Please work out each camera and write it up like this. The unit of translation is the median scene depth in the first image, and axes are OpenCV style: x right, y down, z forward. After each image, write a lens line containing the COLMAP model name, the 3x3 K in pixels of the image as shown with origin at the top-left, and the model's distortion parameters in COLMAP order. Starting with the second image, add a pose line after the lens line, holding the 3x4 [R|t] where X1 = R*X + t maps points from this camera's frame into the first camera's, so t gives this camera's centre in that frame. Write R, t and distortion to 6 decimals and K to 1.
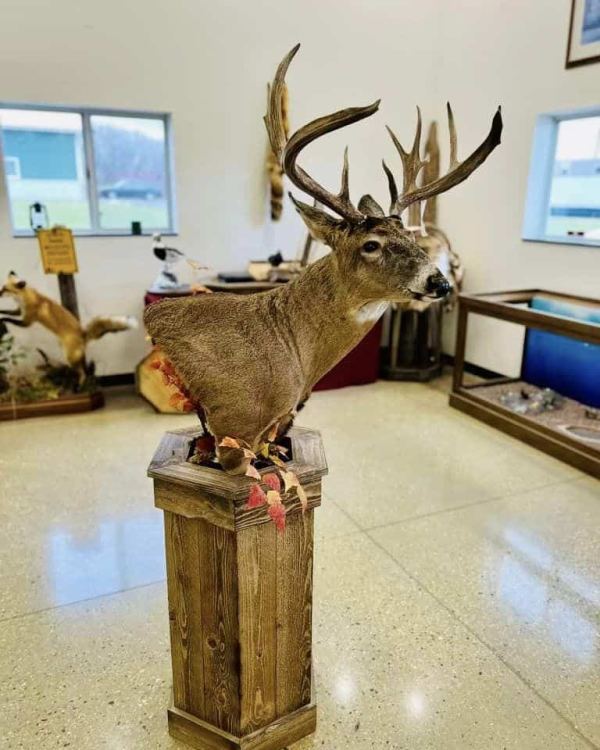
lens RADIAL K [[615.2, 0, 300.3], [0, 615.2, 377.4], [0, 0, 1]] dist [0.004224, 0.032930]
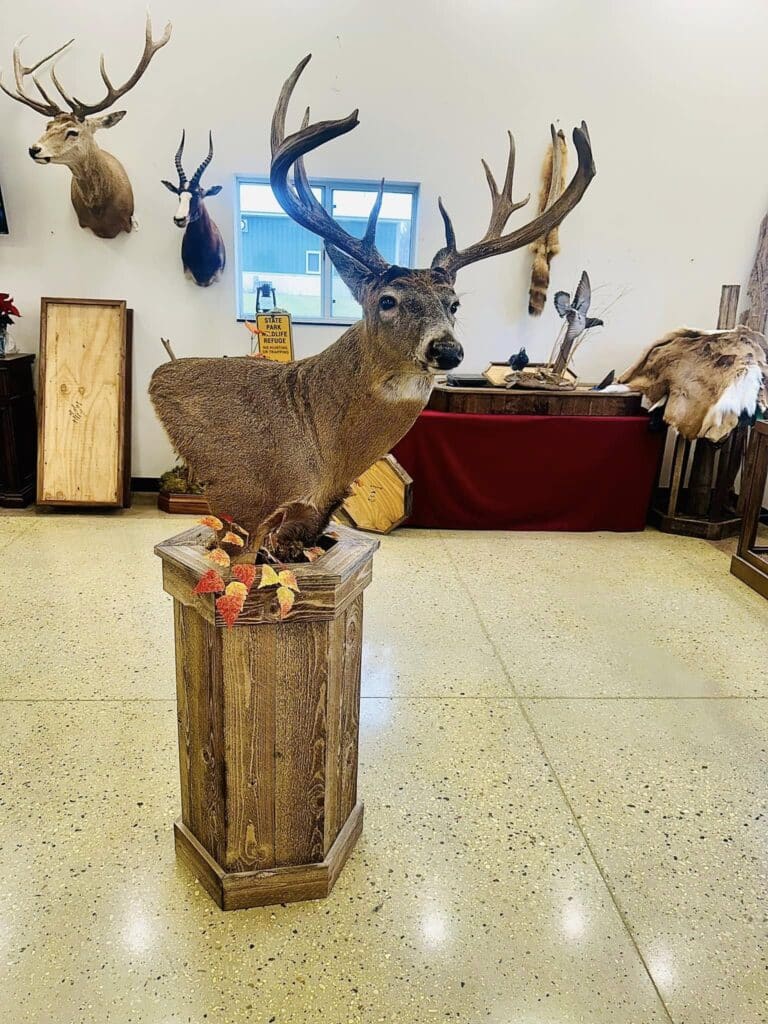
lens RADIAL K [[737.9, 0, 382.6], [0, 737.9, 510.8], [0, 0, 1]] dist [0.039523, -0.026702]
pose [[0.933101, 0.122724, -0.338027, 0.400615], [-0.126060, 0.991948, 0.012156, 0.039948], [0.336797, 0.031269, 0.941058, 0.078102]]
